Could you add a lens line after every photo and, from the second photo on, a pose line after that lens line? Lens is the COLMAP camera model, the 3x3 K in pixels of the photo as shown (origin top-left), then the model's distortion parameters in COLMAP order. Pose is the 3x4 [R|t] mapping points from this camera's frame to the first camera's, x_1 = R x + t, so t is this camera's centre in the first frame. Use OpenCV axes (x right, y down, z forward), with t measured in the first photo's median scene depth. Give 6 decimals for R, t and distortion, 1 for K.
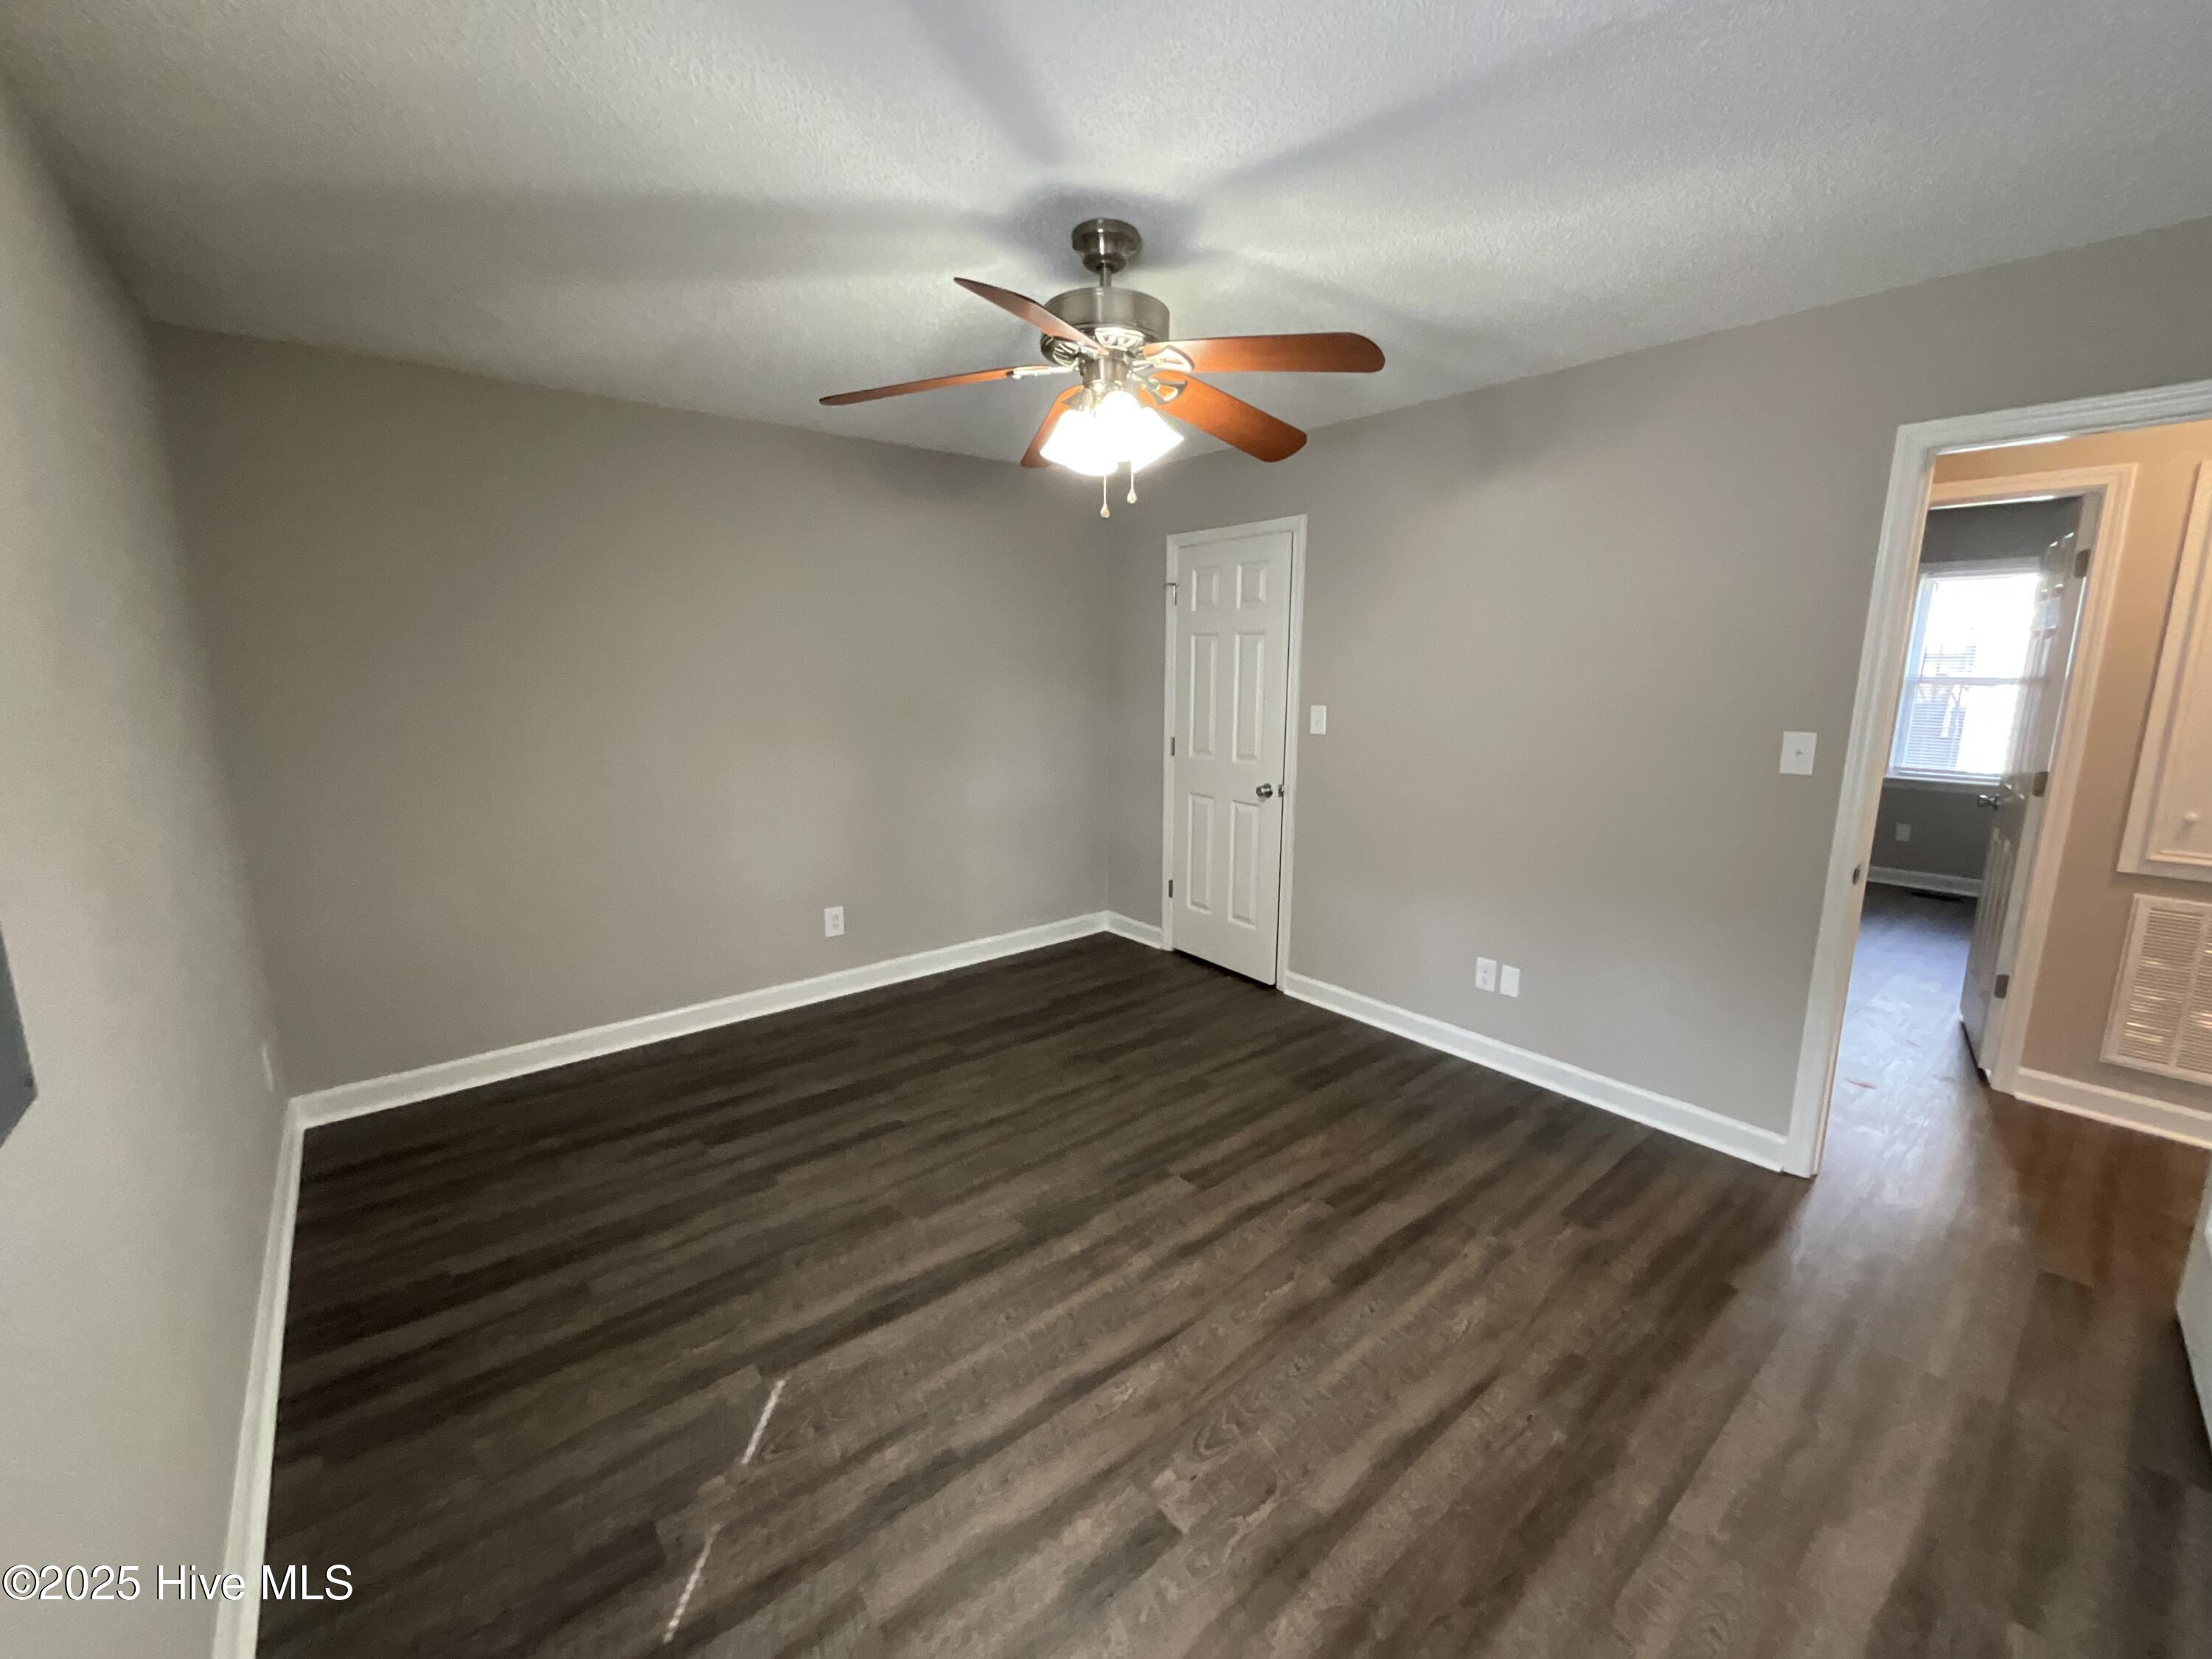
lens RADIAL K [[899.9, 0, 1112.9], [0, 899.9, 830.7], [0, 0, 1]] dist [-0.007172, 0.007969]
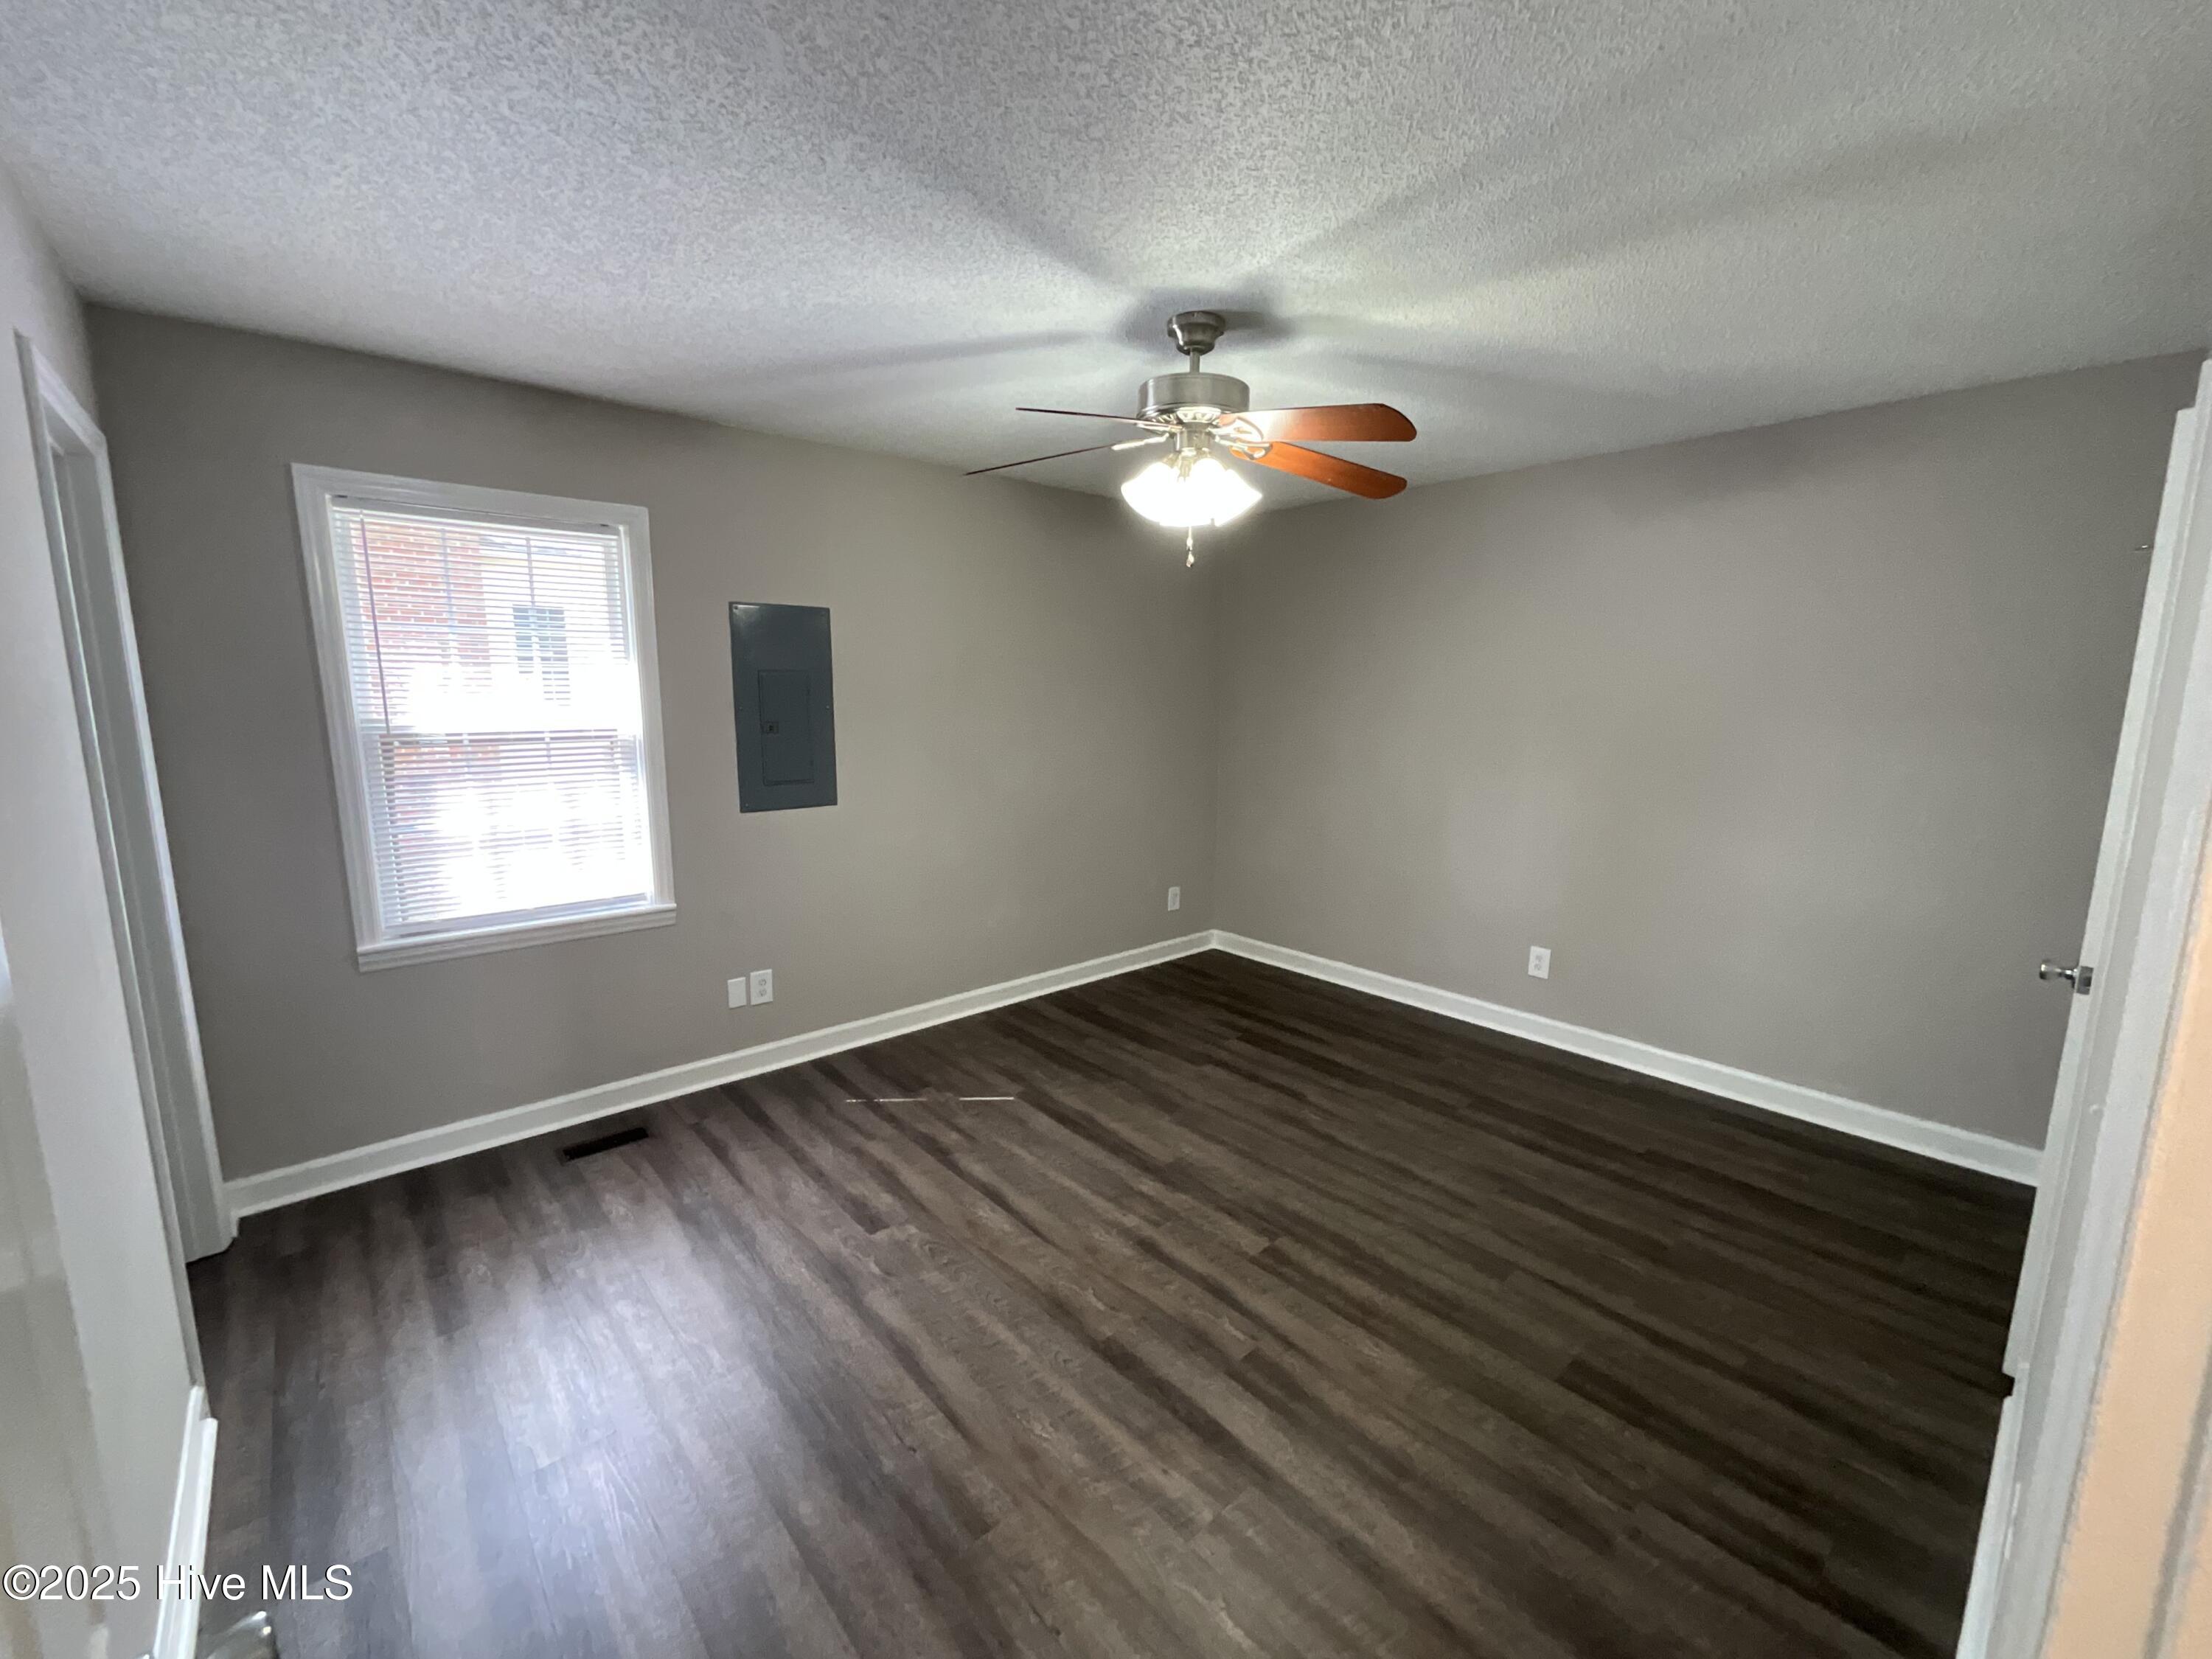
lens RADIAL K [[899.9, 0, 1112.9], [0, 899.9, 830.7], [0, 0, 1]] dist [-0.007172, 0.007969]
pose [[0.036499, 0.157541, -0.986838, 0.971552], [-0.196892, 0.969273, 0.147455, -0.143179], [0.979746, 0.188918, 0.066396, 0.739557]]
